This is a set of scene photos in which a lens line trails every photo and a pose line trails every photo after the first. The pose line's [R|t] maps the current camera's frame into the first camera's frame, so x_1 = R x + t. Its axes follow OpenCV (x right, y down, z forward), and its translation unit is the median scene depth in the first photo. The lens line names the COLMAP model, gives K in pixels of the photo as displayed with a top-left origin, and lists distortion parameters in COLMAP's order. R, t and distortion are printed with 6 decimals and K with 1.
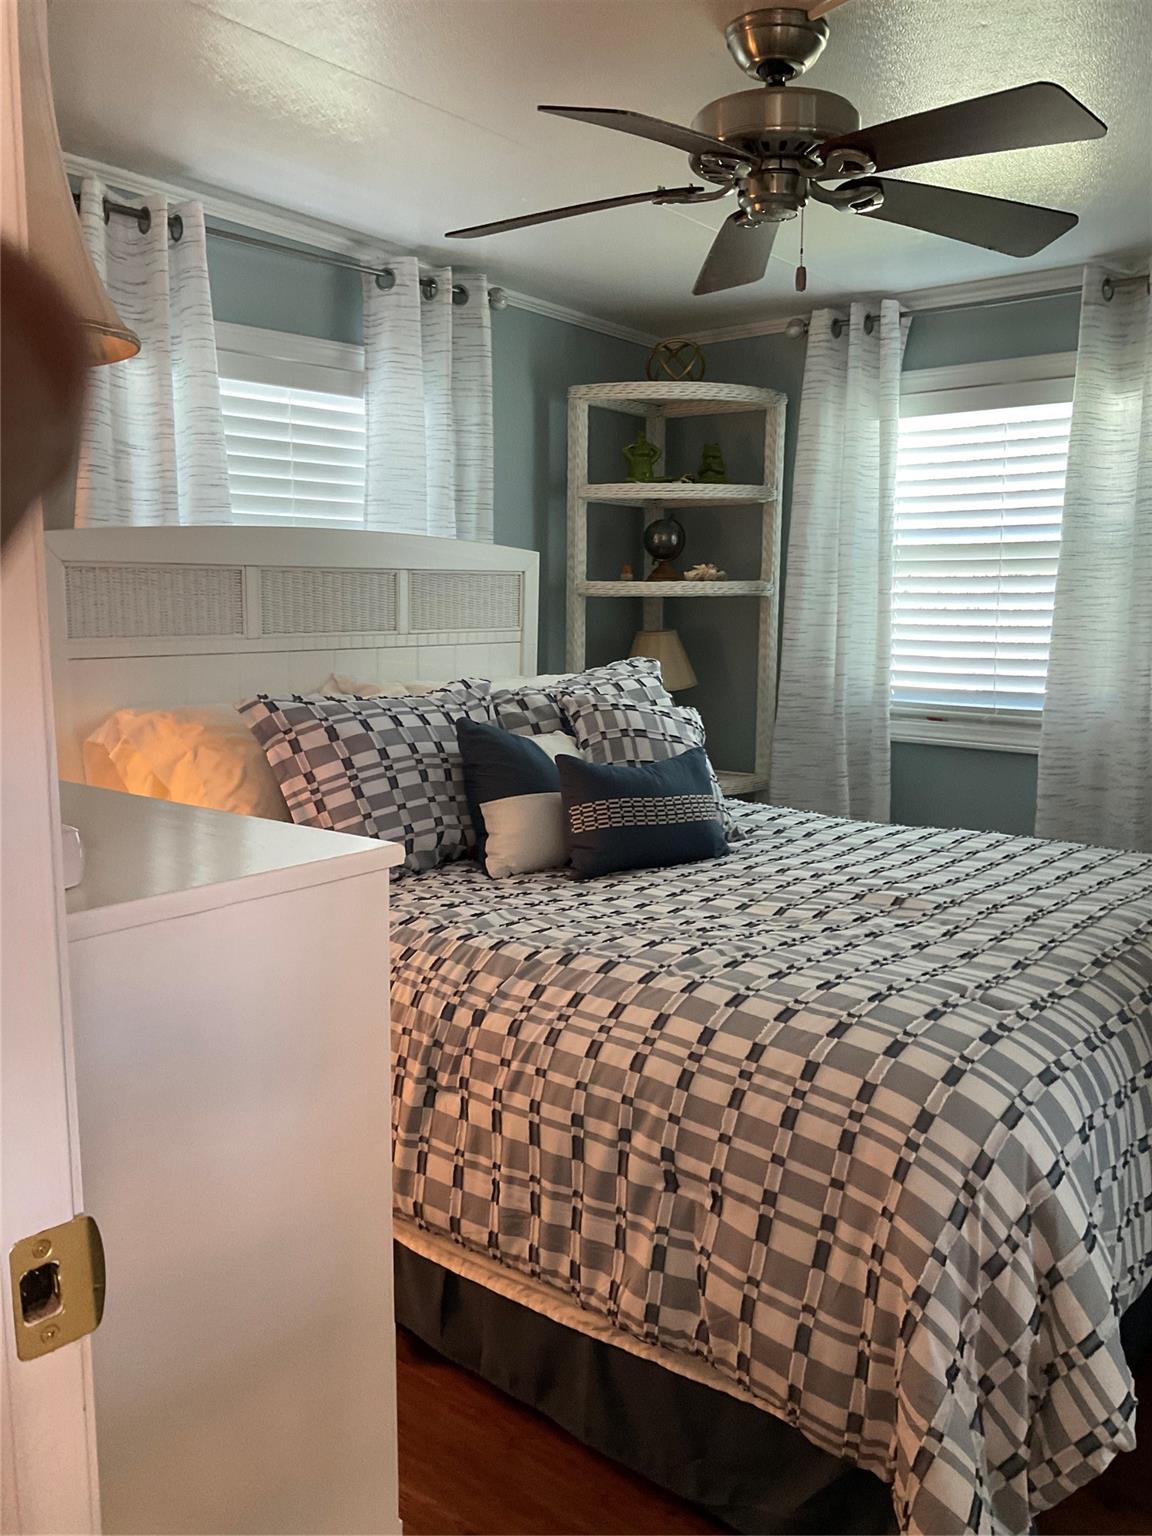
lens RADIAL K [[1257.0, 0, 564.3], [0, 1257.0, 790.8], [0, 0, 1]] dist [0.090486, -0.168380]
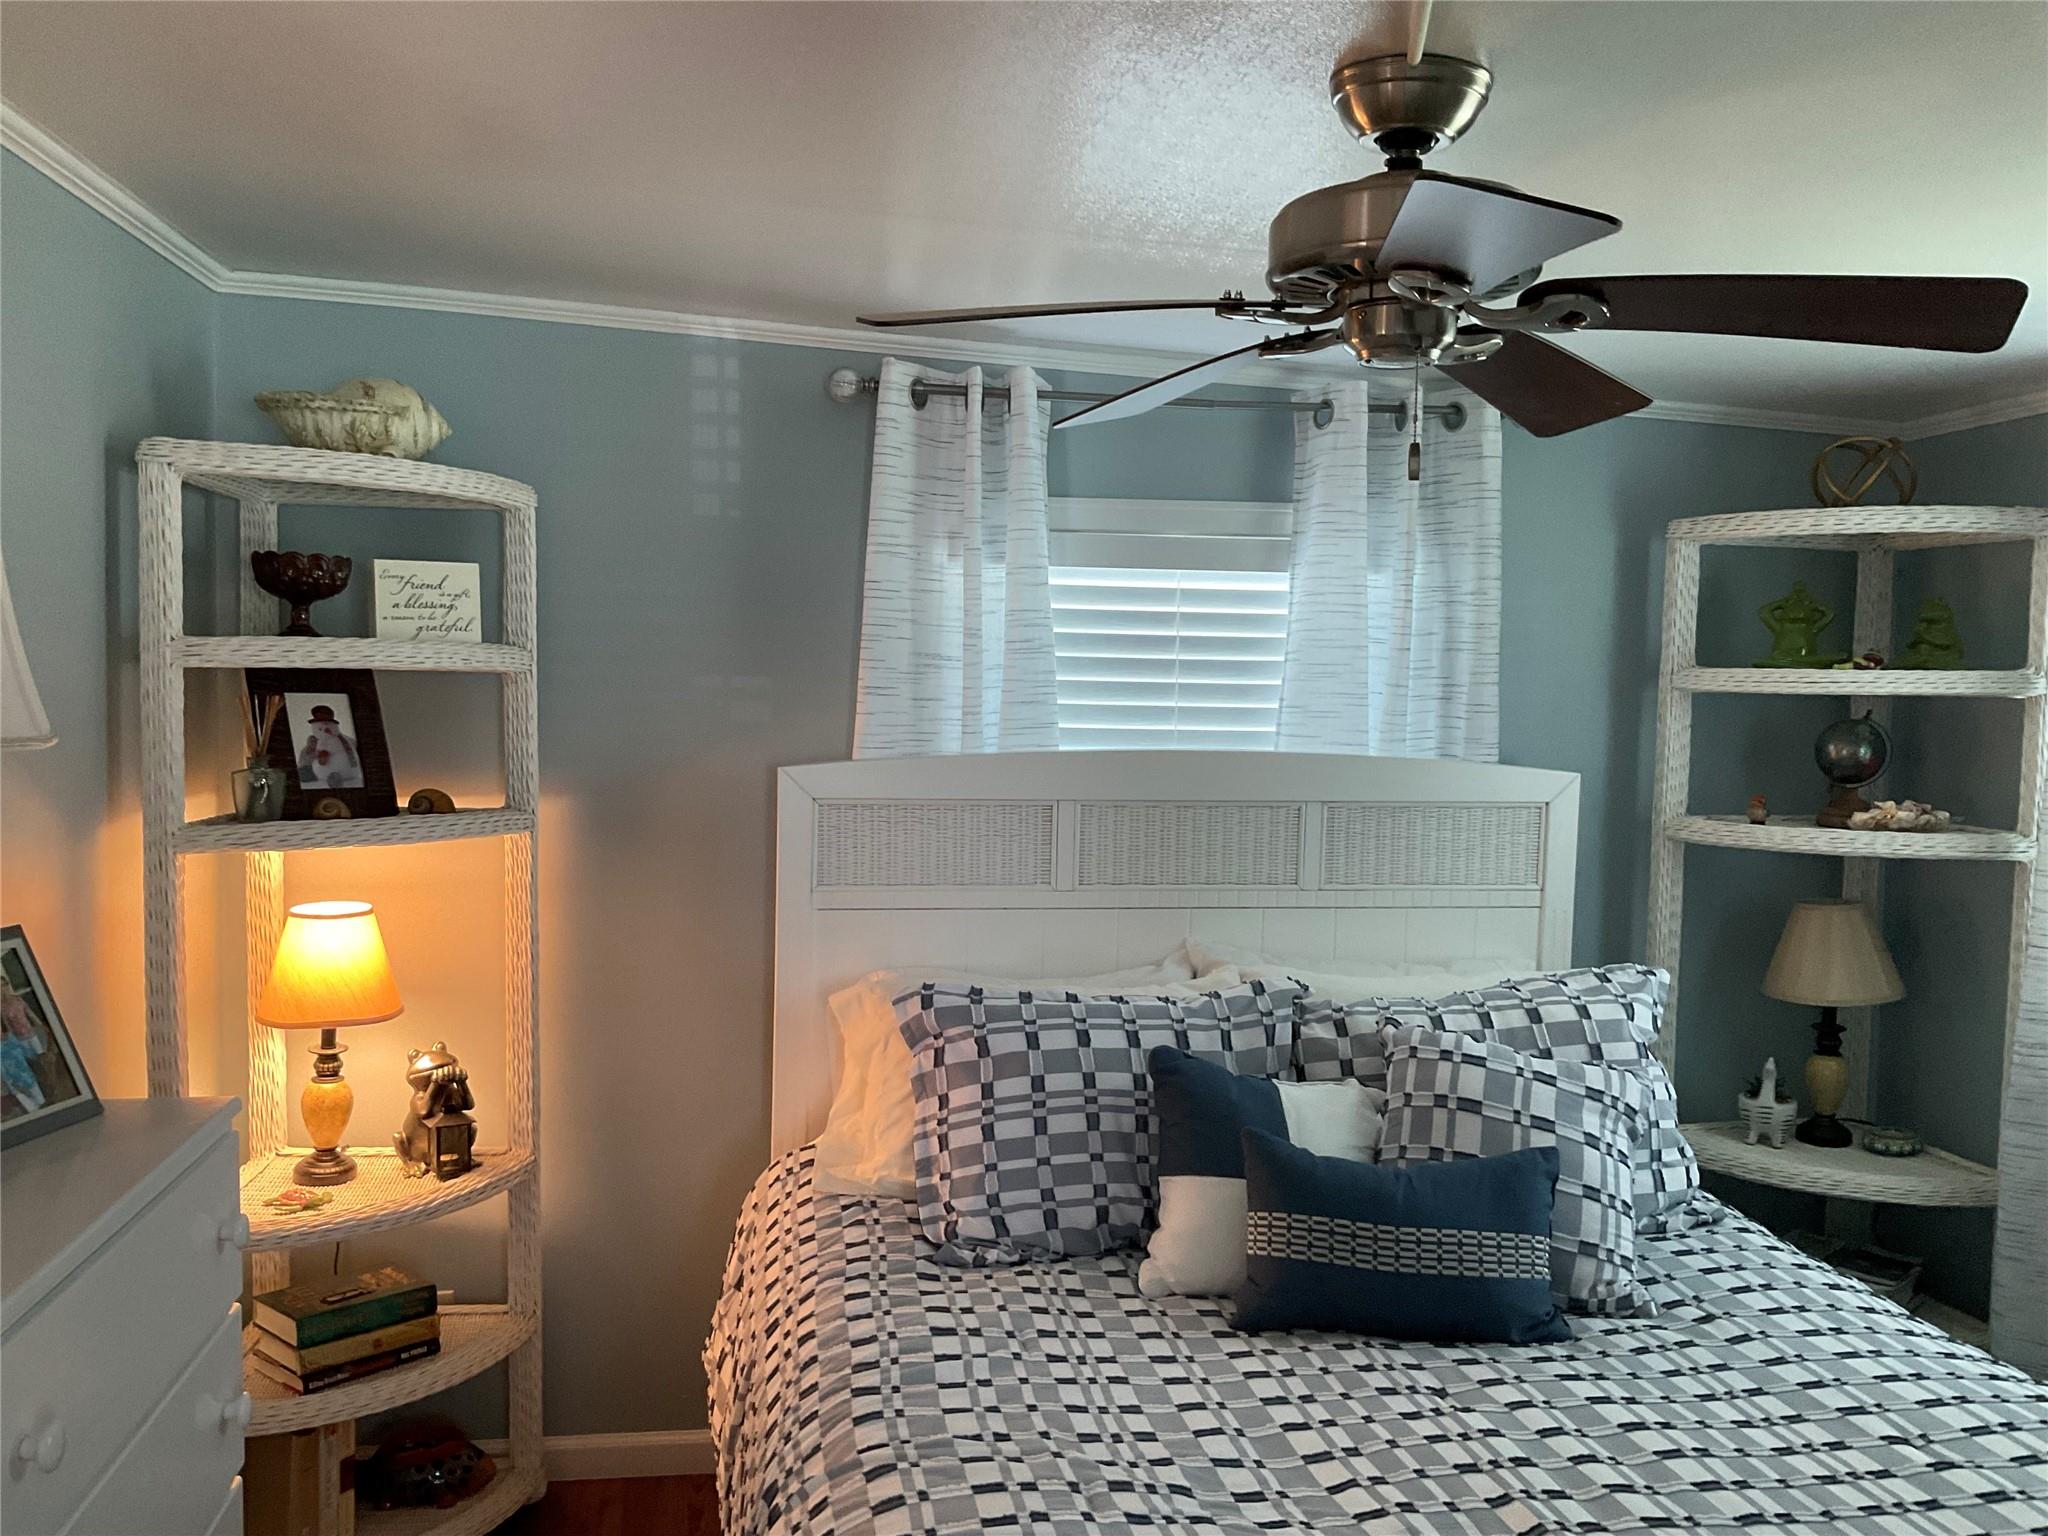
lens RADIAL K [[1676.0, 0, 1018.7], [0, 1676.0, 778.3], [0, 0, 1]] dist [0.090486, -0.168380]
pose [[0.765240, 0.046162, -0.642088, 0.406059], [-0.115640, 0.991058, -0.066568, -0.120487], [0.633274, 0.125191, 0.763735, 0.186999]]
